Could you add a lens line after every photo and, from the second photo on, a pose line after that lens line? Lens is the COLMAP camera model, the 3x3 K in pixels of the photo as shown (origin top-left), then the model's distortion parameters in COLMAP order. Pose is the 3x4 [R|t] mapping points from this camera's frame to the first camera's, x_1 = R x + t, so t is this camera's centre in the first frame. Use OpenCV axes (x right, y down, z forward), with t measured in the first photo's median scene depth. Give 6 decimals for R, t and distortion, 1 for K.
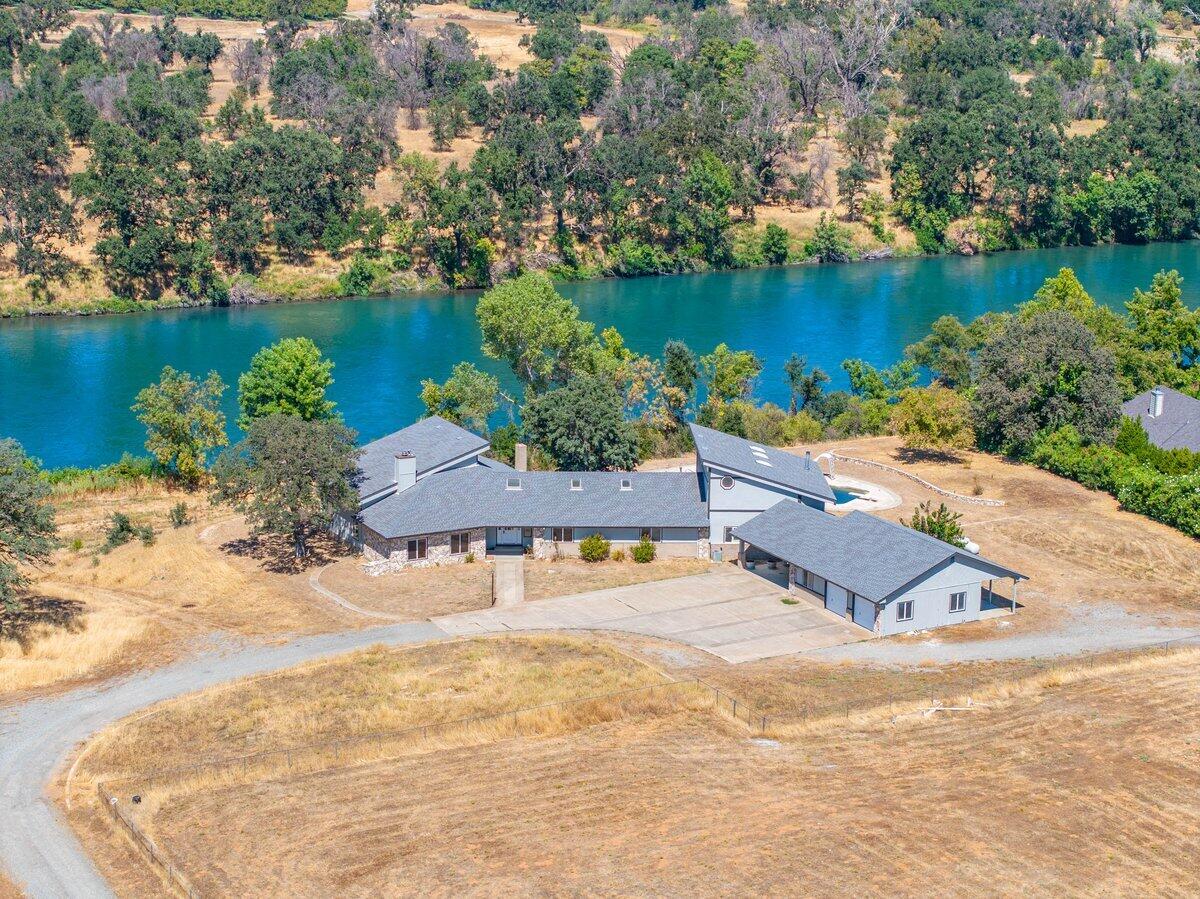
lens RADIAL K [[2336.1, 0, 600.0], [0, 2336.1, 449.5], [0, 0, 1]] dist [-0.204326, 1.703958]
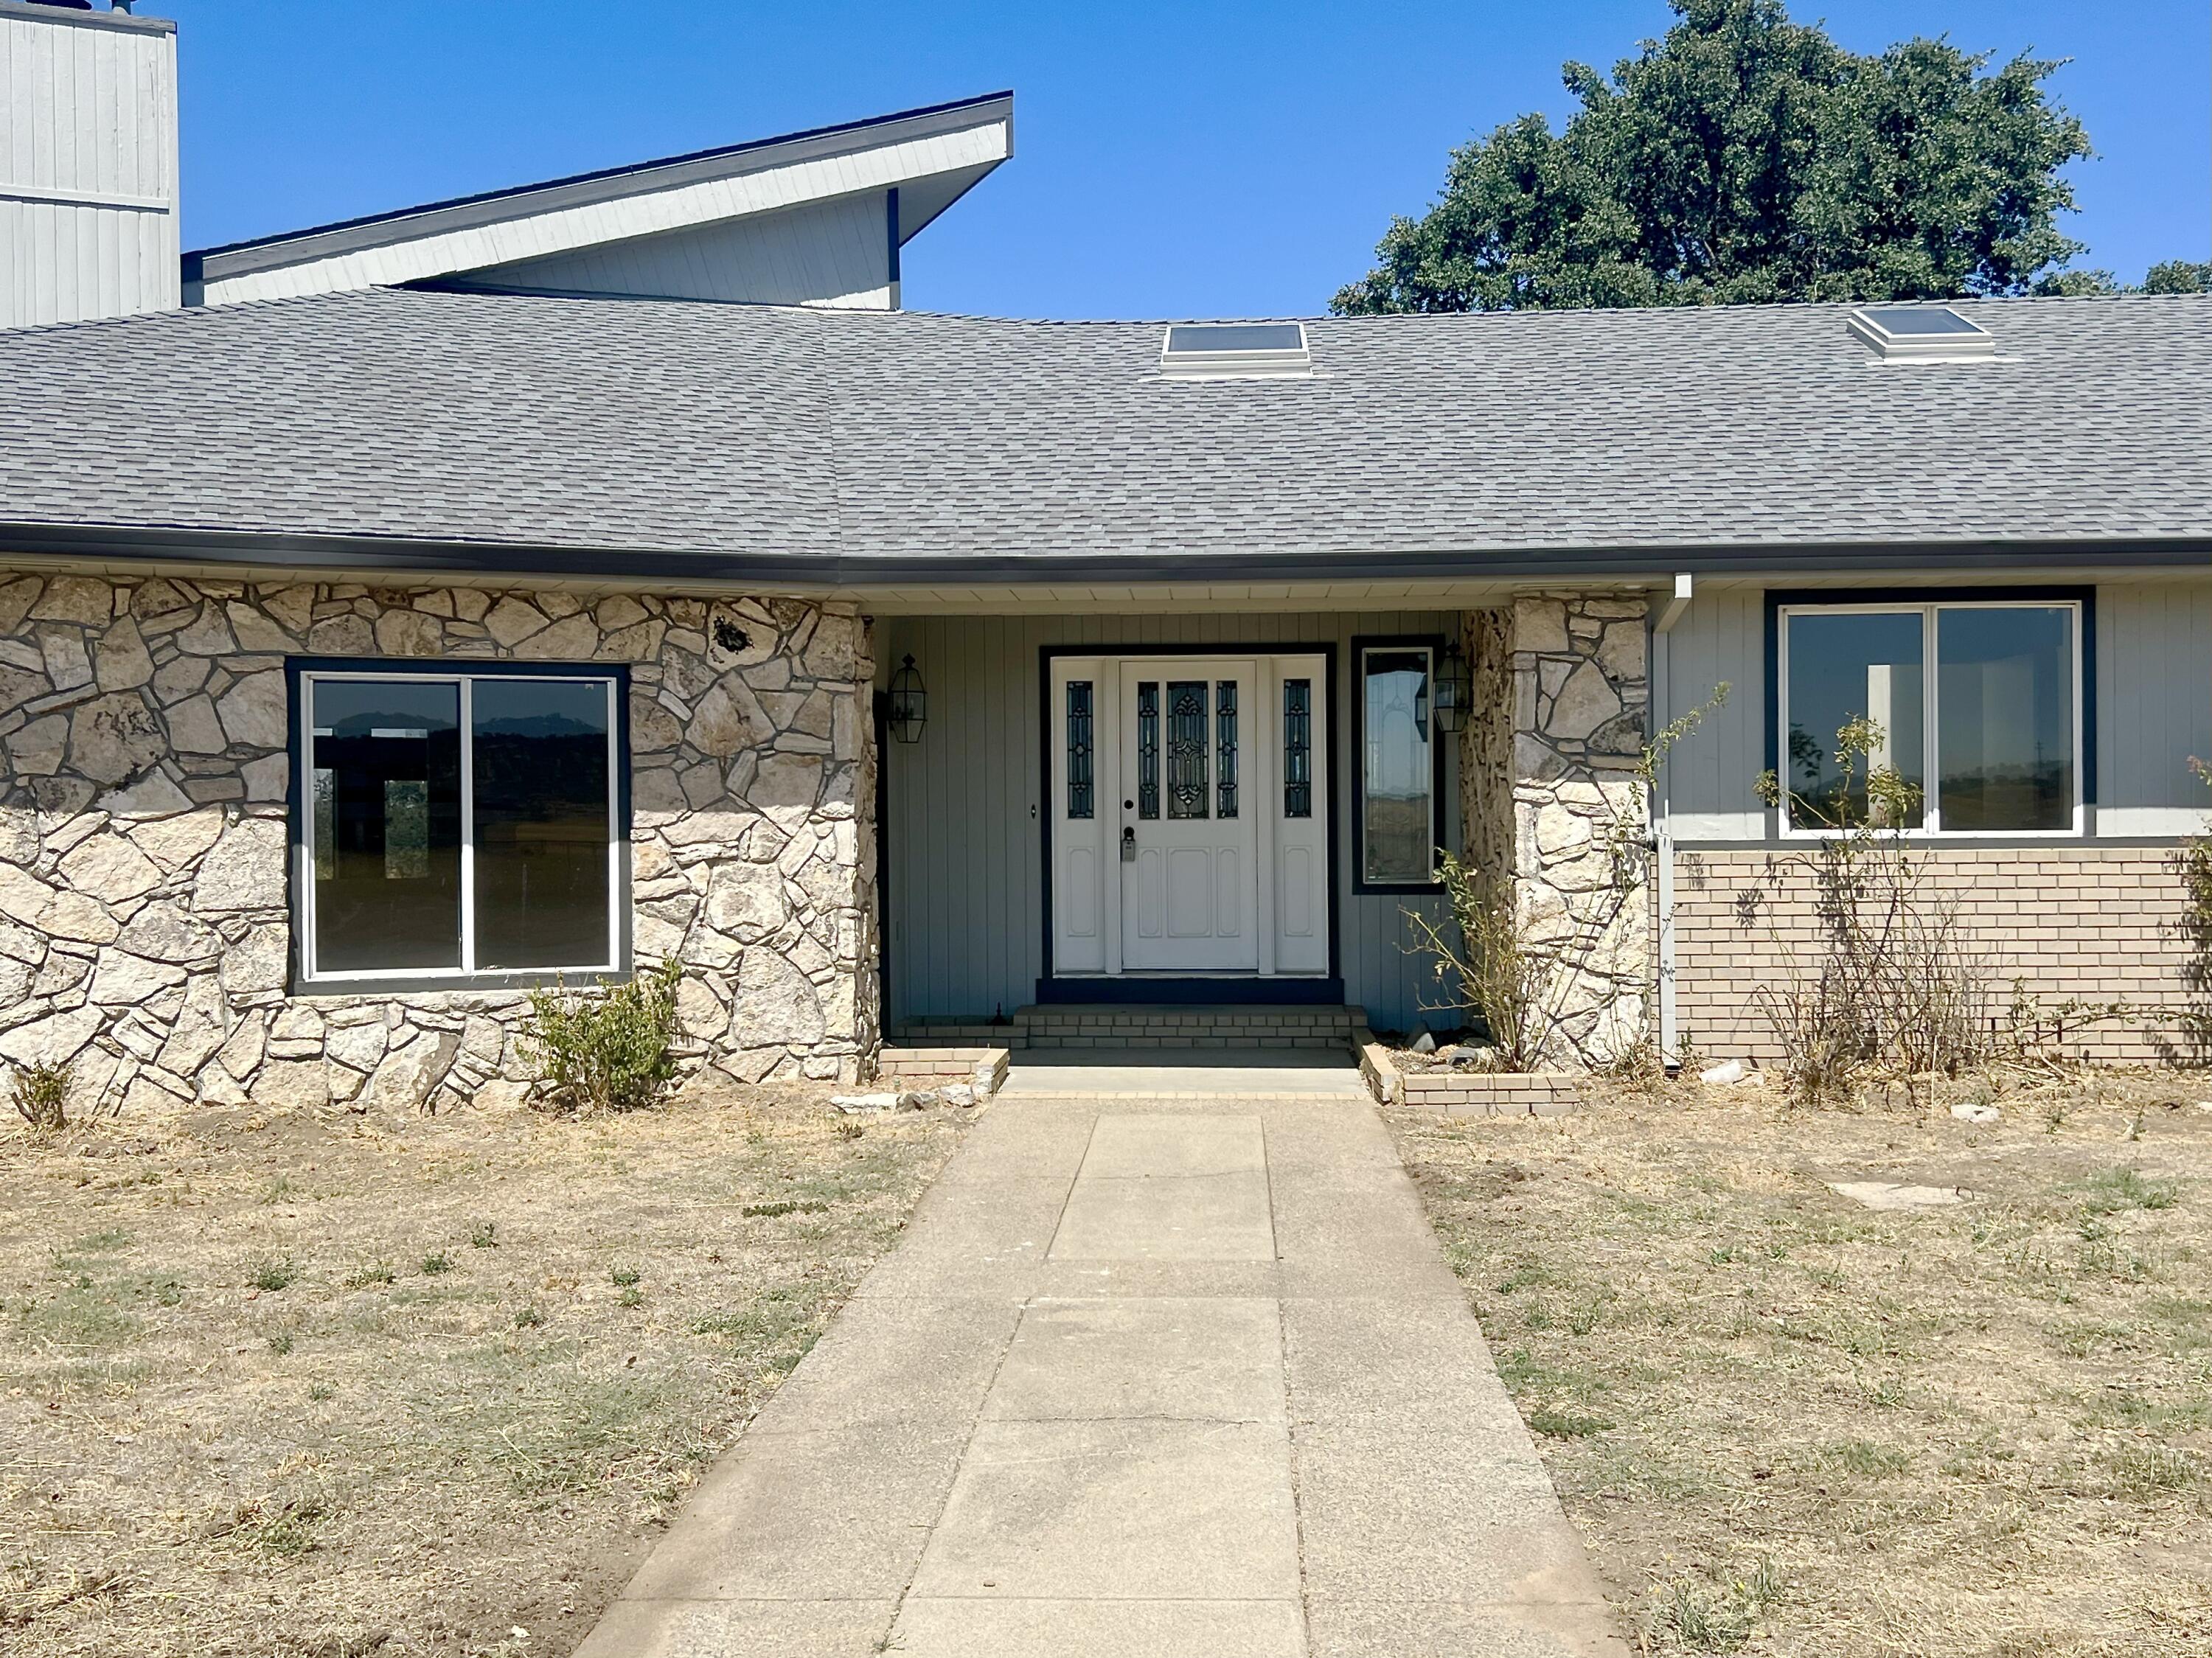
lens RADIAL K [[2302.1, 0, 1106.0], [0, 2302.1, 829.0], [0, 0, 1]] dist [0.003973, -0.008595]
pose [[0.992094, -0.032940, -0.121097, -0.032548], [0.002883, 0.970666, -0.240413, 0.056942], [0.125464, 0.238164, 0.963087, 0.933156]]
